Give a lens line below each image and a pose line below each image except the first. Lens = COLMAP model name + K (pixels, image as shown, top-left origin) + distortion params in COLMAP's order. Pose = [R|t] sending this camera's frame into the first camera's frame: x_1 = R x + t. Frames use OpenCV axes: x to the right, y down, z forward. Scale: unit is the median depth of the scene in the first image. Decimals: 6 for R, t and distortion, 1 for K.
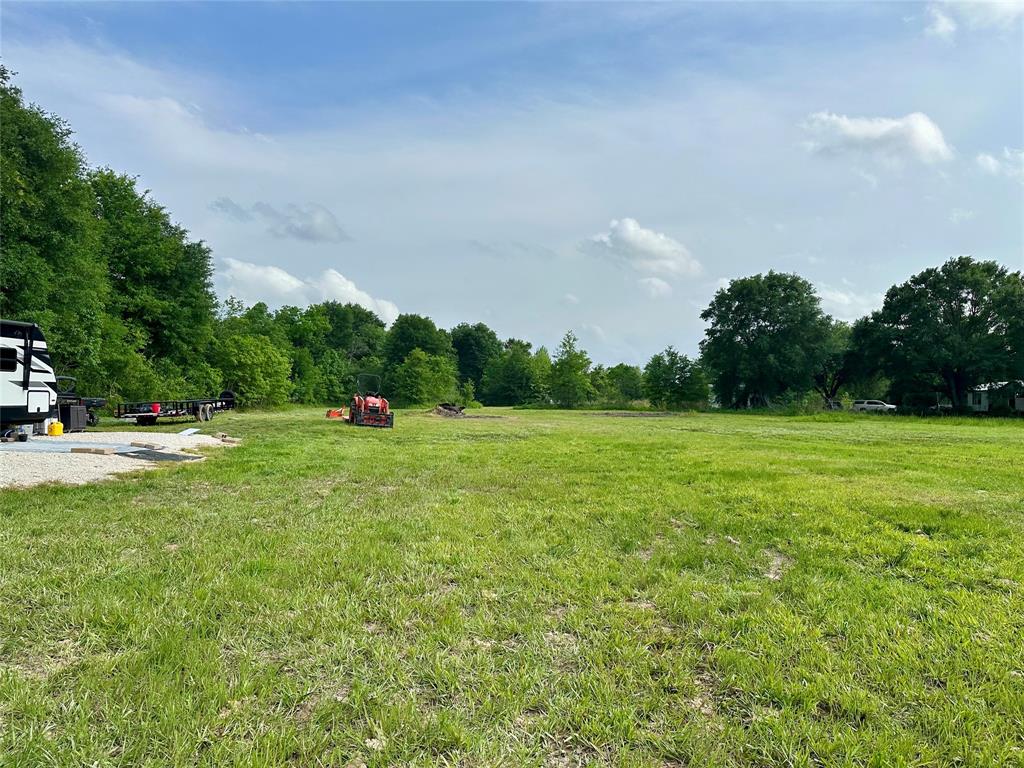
lens RADIAL K [[706.6, 0, 521.4], [0, 706.6, 399.6], [0, 0, 1]] dist [0.009150, -0.000168]
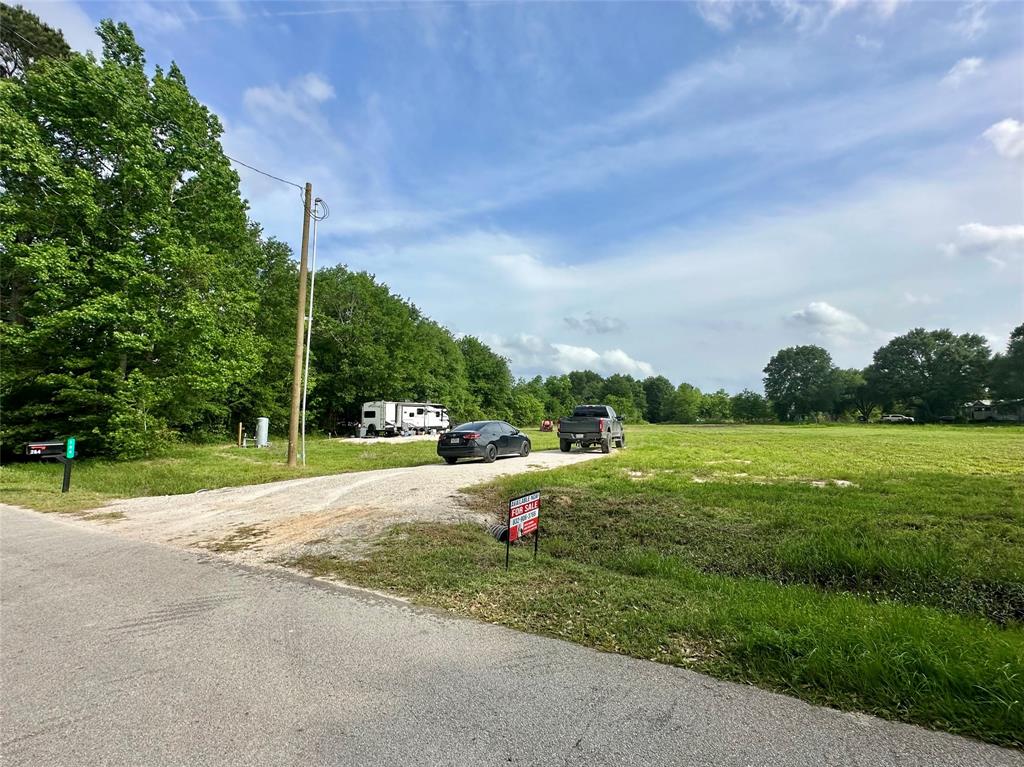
lens RADIAL K [[460.3, 0, 561.0], [0, 460.3, 416.4], [0, 0, 1]] dist [0.000269, -0.000058]
pose [[0.934016, -0.022494, -0.356523, 0.192347], [0.019649, 0.999740, -0.011600, -0.000343], [0.356691, 0.003829, 0.934215, -0.266415]]
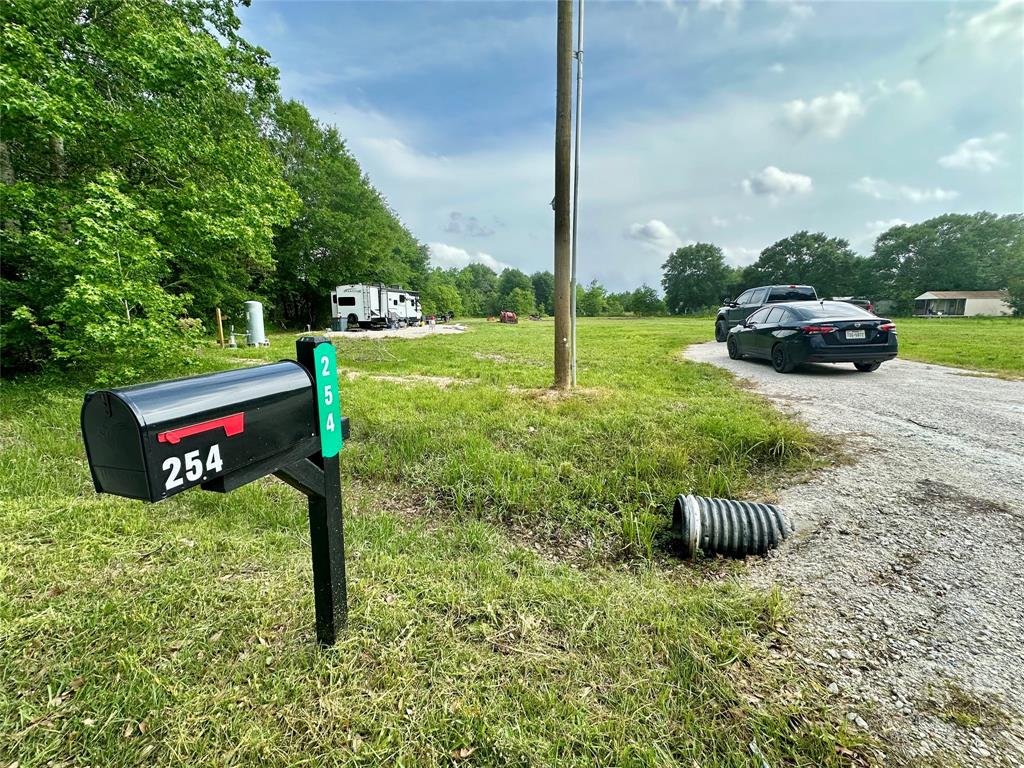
lens RADIAL K [[407.9, 0, 512.0], [0, 407.9, 384.0], [0, 0, 1]] dist [0.001930, 0.000215]
pose [[0.990197, 0.006330, -0.139533, 0.005906], [0.017599, 0.985357, 0.169591, 0.000733], [0.138563, -0.170384, 0.975587, -0.208573]]
